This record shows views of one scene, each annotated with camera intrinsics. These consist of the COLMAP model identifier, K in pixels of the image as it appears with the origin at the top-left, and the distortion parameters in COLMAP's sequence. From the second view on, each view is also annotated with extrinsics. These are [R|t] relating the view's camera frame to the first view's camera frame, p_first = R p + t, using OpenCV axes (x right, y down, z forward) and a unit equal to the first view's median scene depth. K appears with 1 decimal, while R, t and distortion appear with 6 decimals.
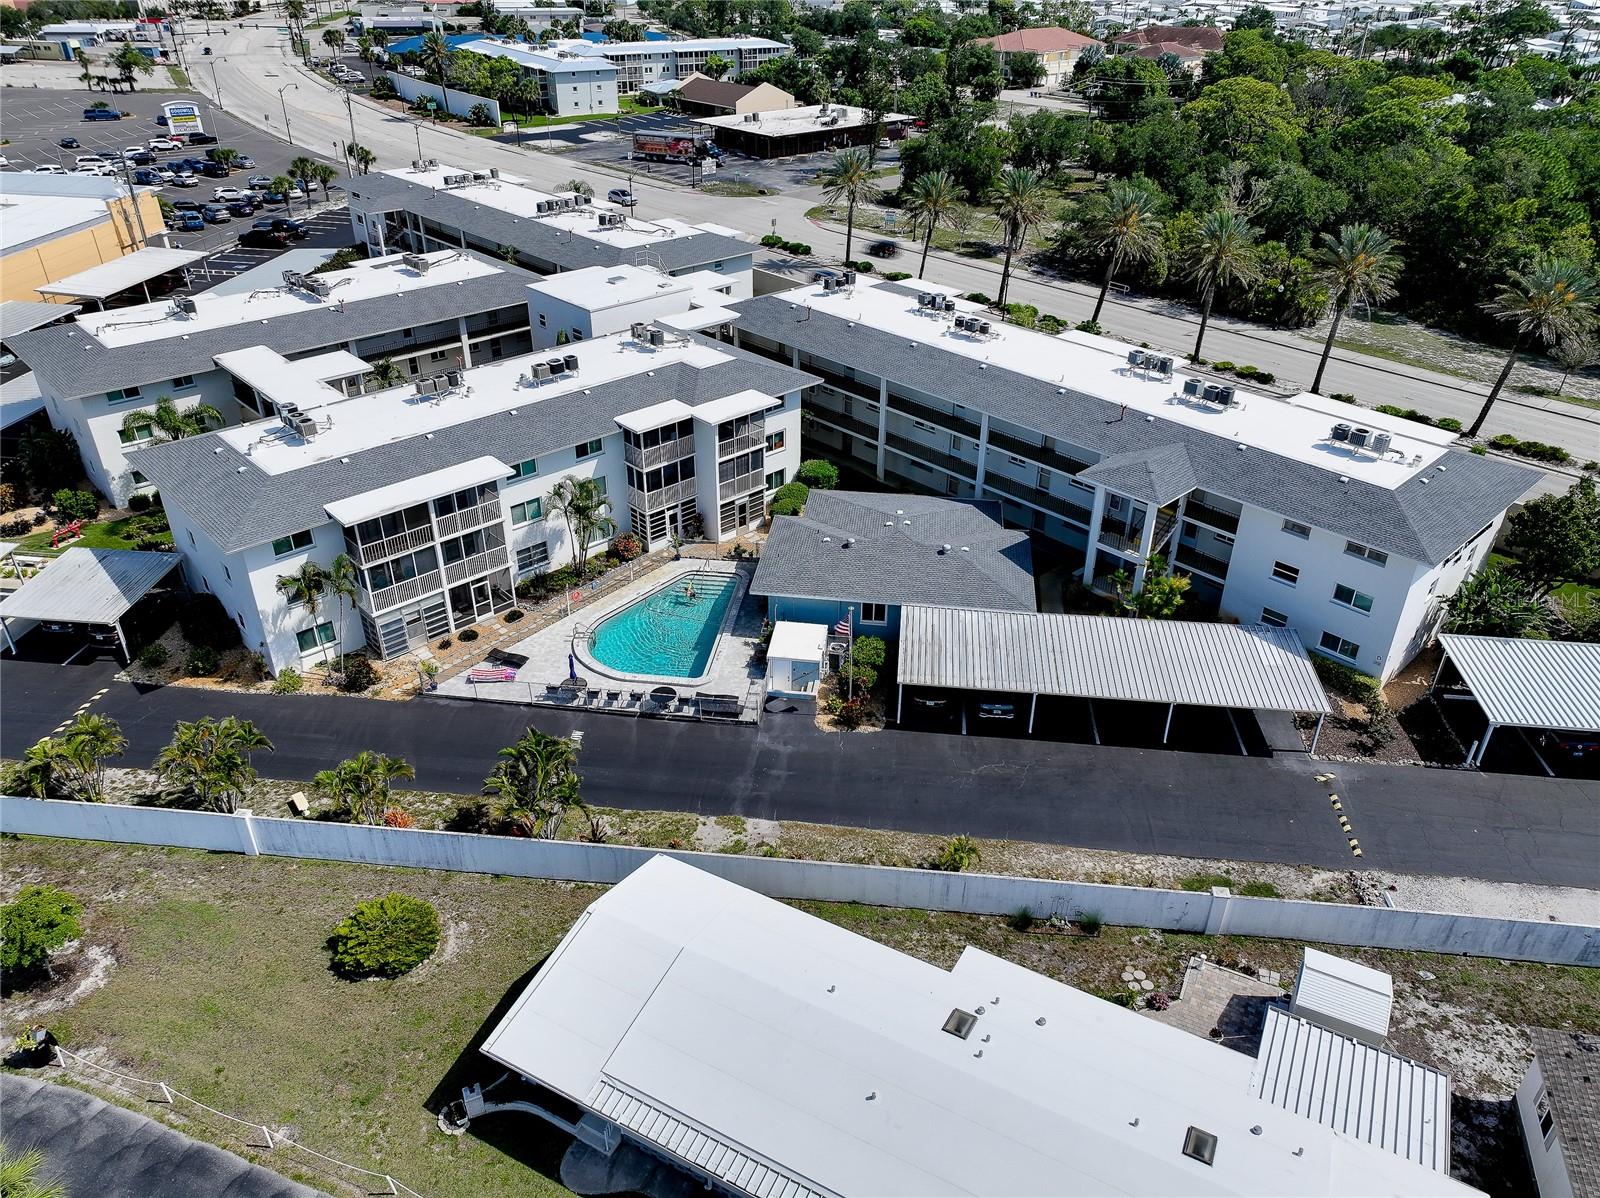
lens RADIAL K [[1131.2, 0, 808.9], [0, 1131.2, 597.6], [0, 0, 1]] dist [-0.002386, 0.019868]
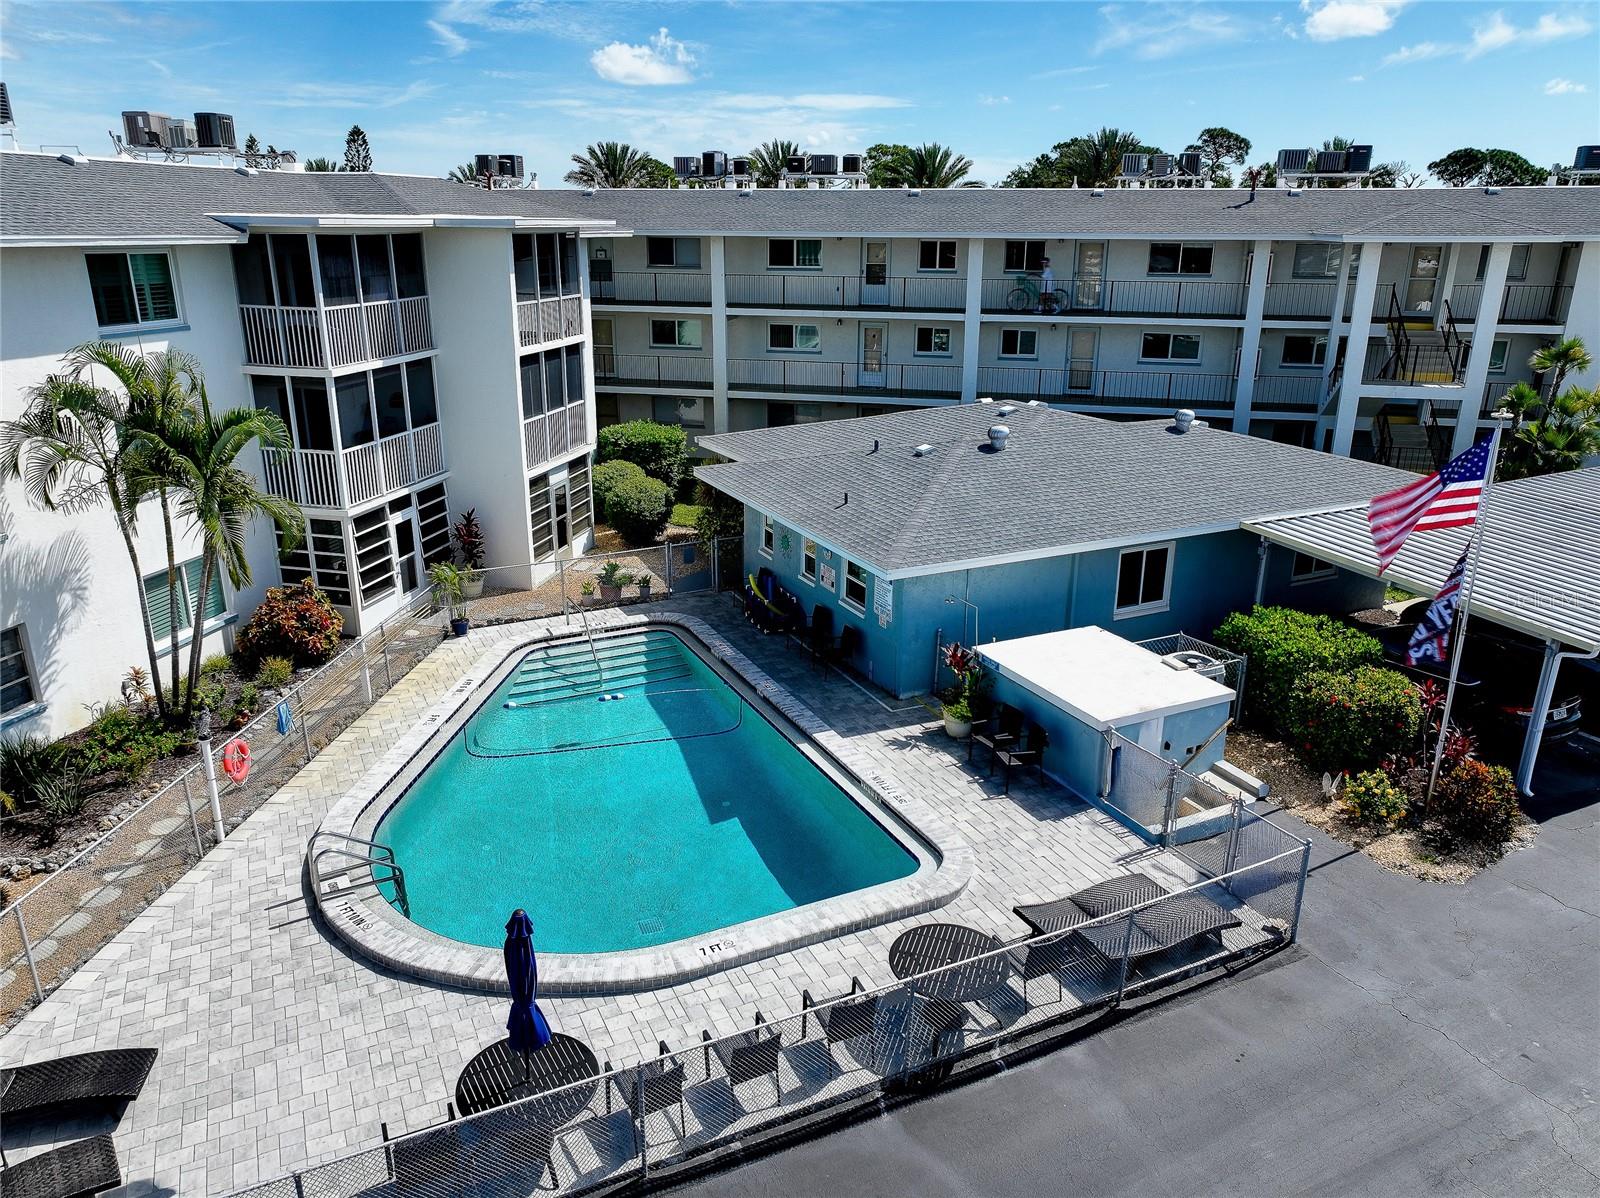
lens RADIAL K [[1131.2, 0, 807.7], [0, 1131.2, 590.4], [0, 0, 1]] dist [-0.002386, 0.019868]
pose [[0.832921, -0.176298, 0.524559, -0.225959], [0.284828, 0.949276, -0.133223, 0.033685], [-0.474464, 0.260373, 0.840886, 0.707920]]
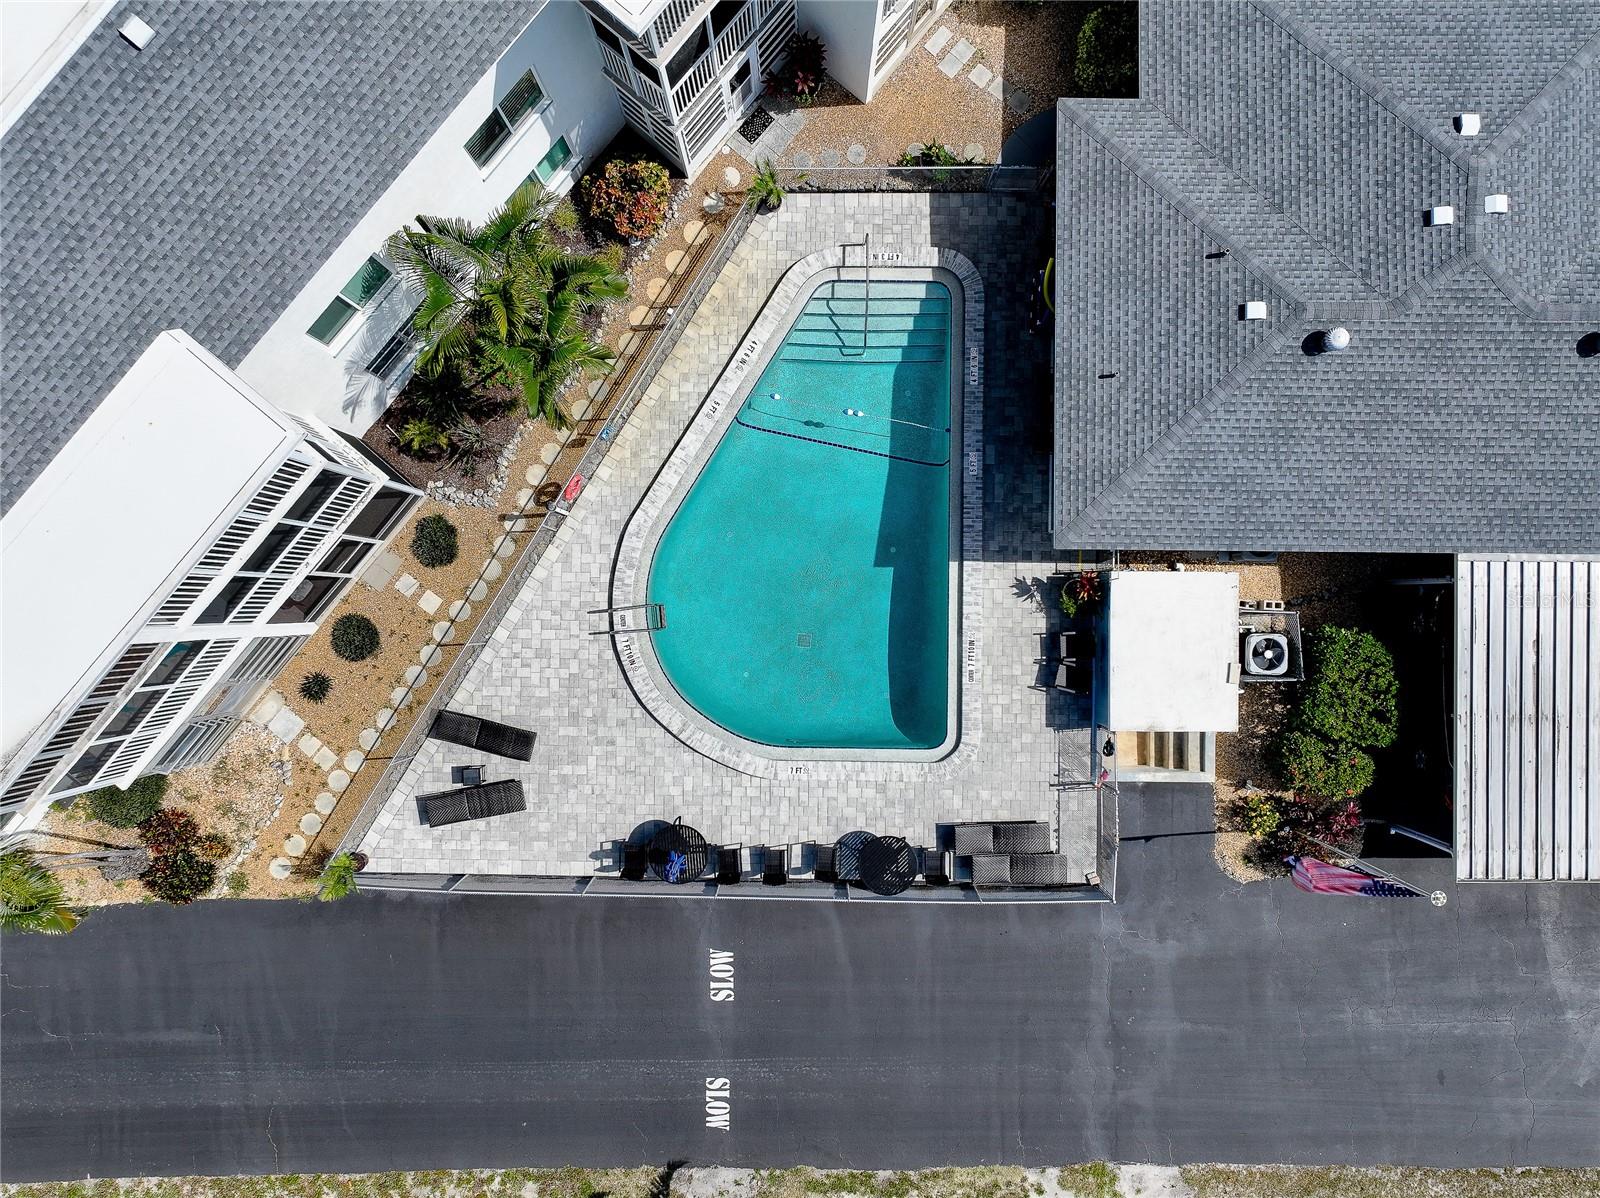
lens RADIAL K [[1131.2, 0, 801.4], [0, 1131.2, 596.2], [0, 0, 1]] dist [-0.002386, 0.019868]
pose [[0.993194, -0.116409, -0.003717, -0.130745], [0.063717, 0.516363, 0.853996, -0.309089], [-0.097494, -0.848421, 0.520266, 0.757234]]
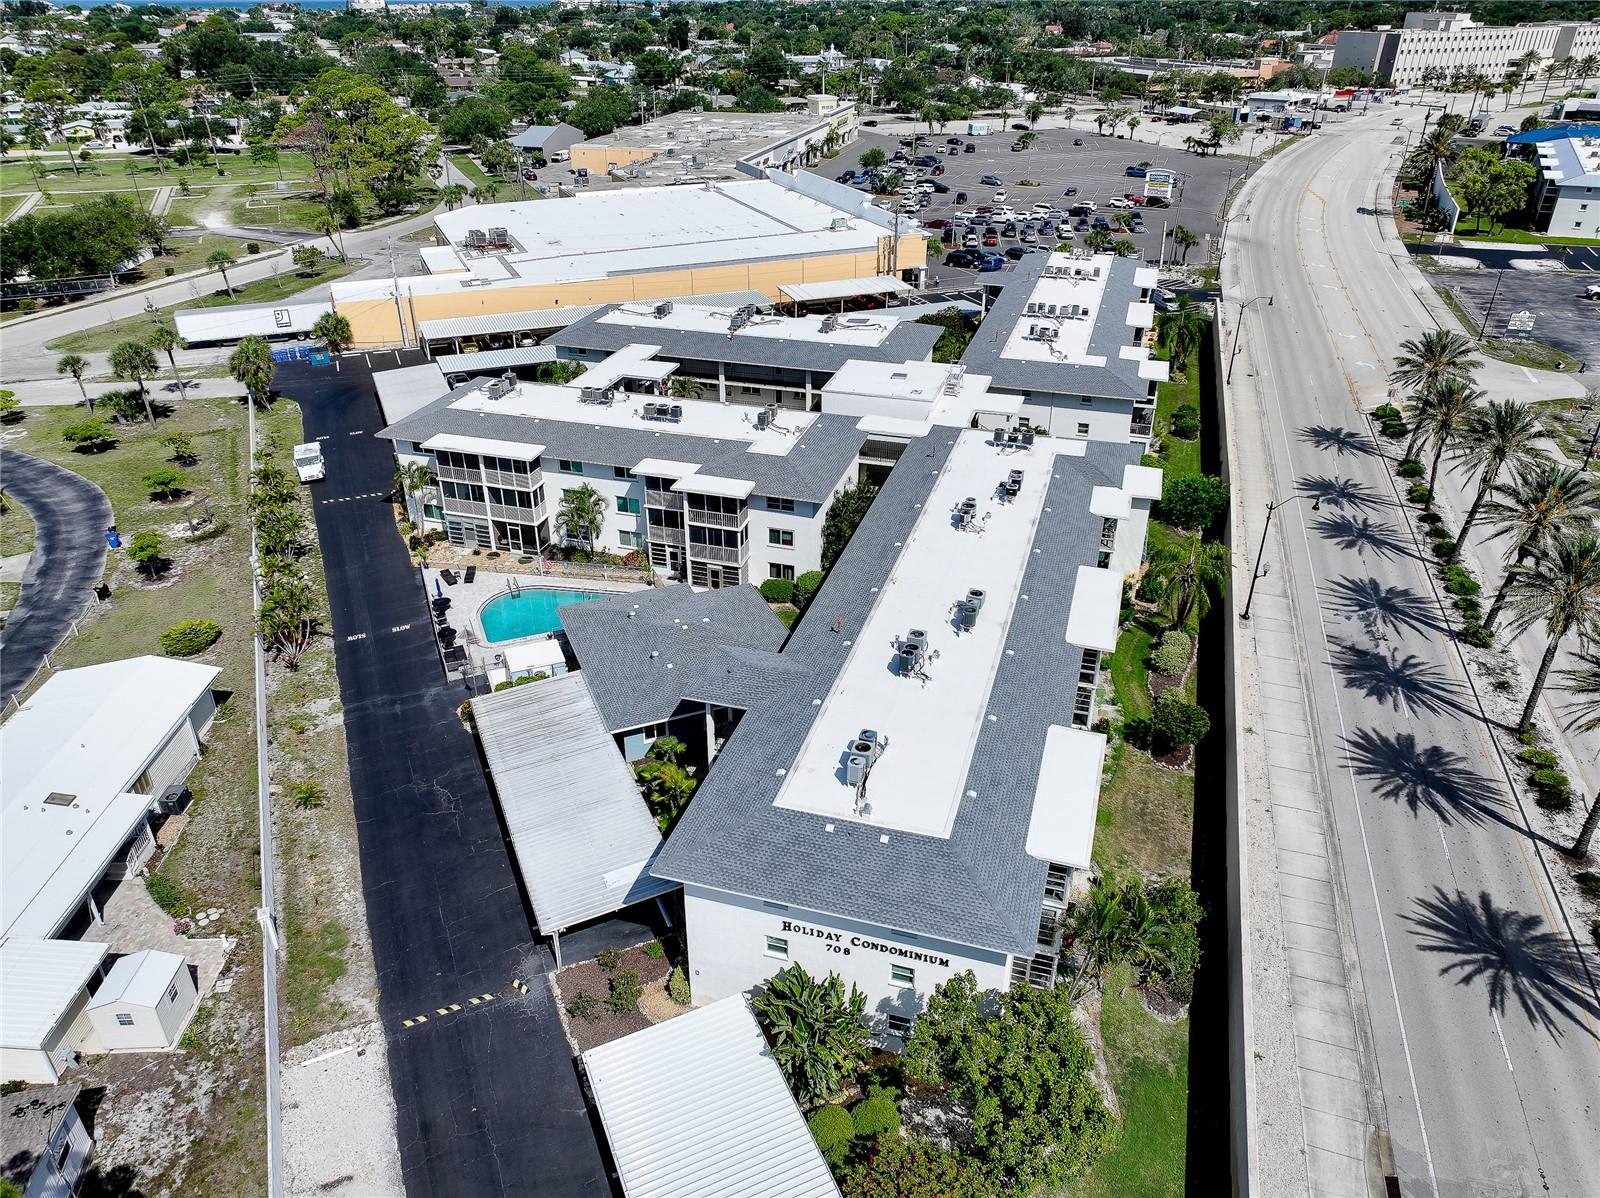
lens RADIAL K [[1131.2, 0, 797.6], [0, 1131.2, 594.8], [0, 0, 1]] dist [-0.002386, 0.019868]
pose [[0.488752, 0.410675, -0.769719, 0.975763], [-0.440881, 0.877595, 0.188284, -0.350262], [0.752825, 0.247330, 0.609985, 0.416948]]
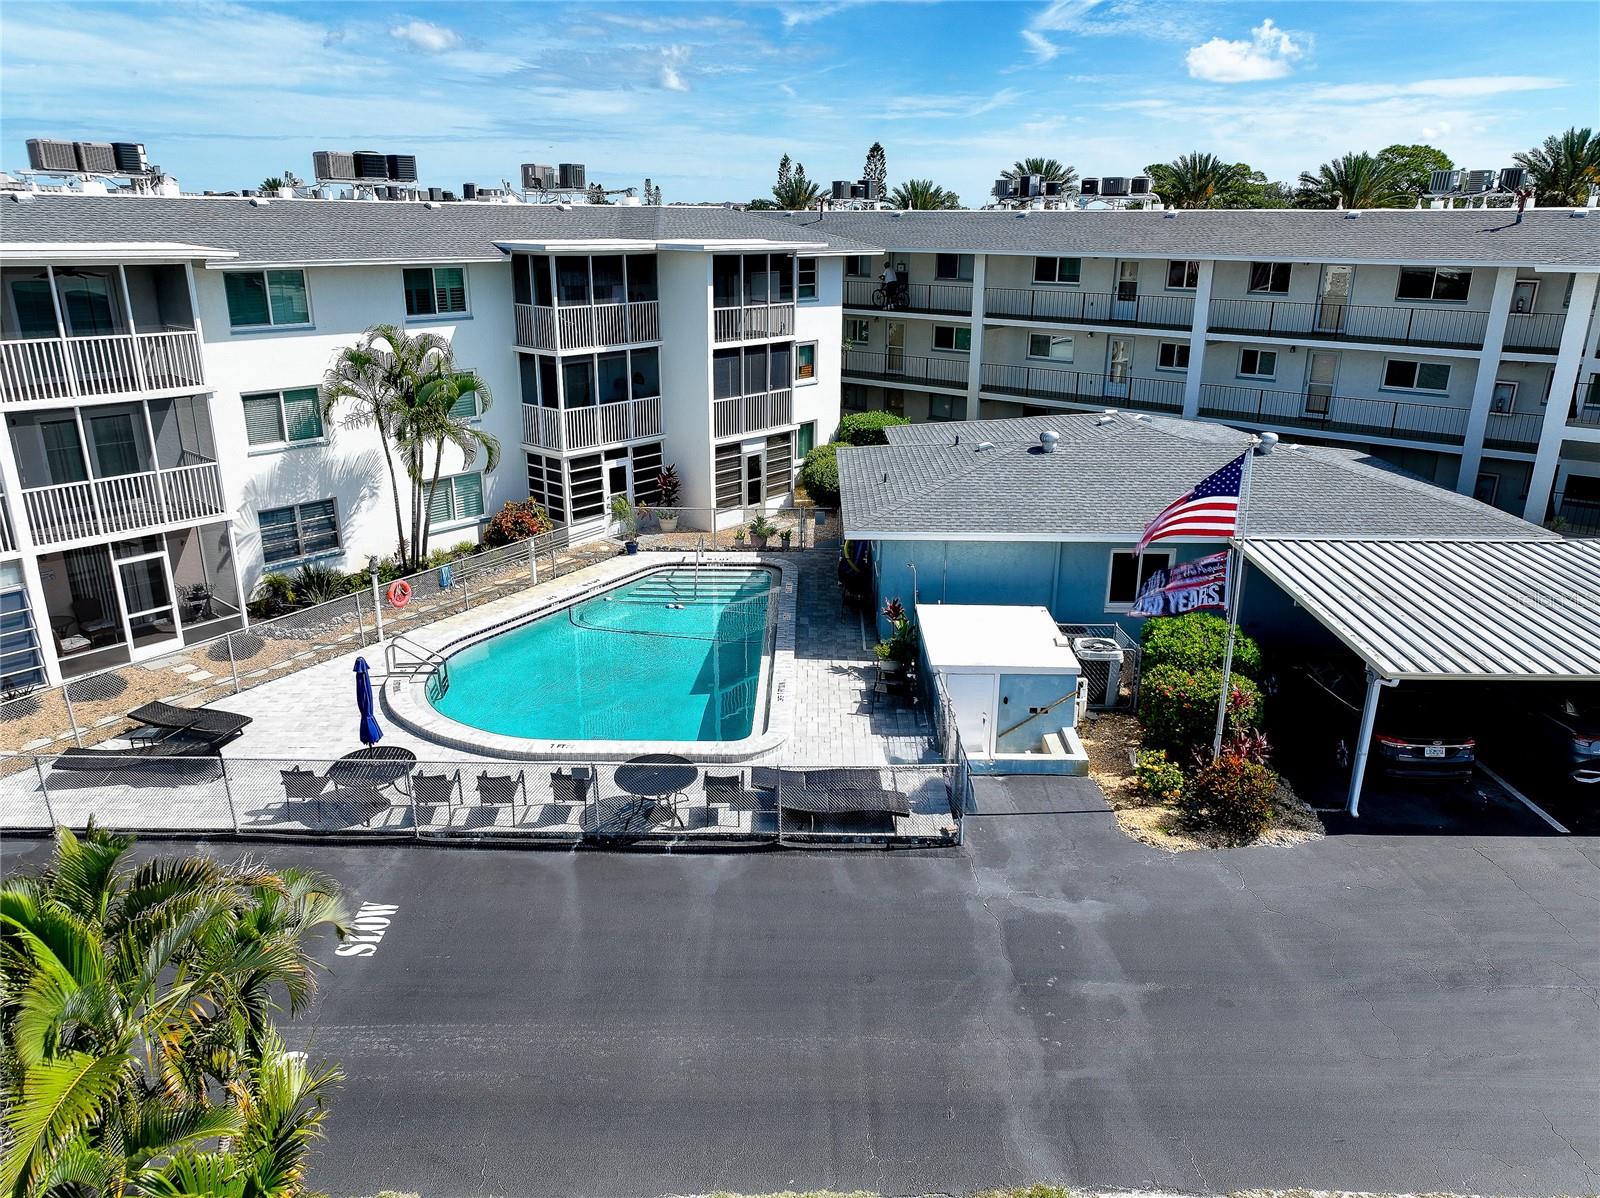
lens RADIAL K [[1131.2, 0, 805.6], [0, 1131.2, 590.8], [0, 0, 1]] dist [-0.002386, 0.019868]
pose [[0.993001, -0.039456, 0.111320, -0.105761], [0.062698, 0.974876, -0.213742, 0.093971], [-0.100089, 0.219226, 0.970527, 0.588433]]
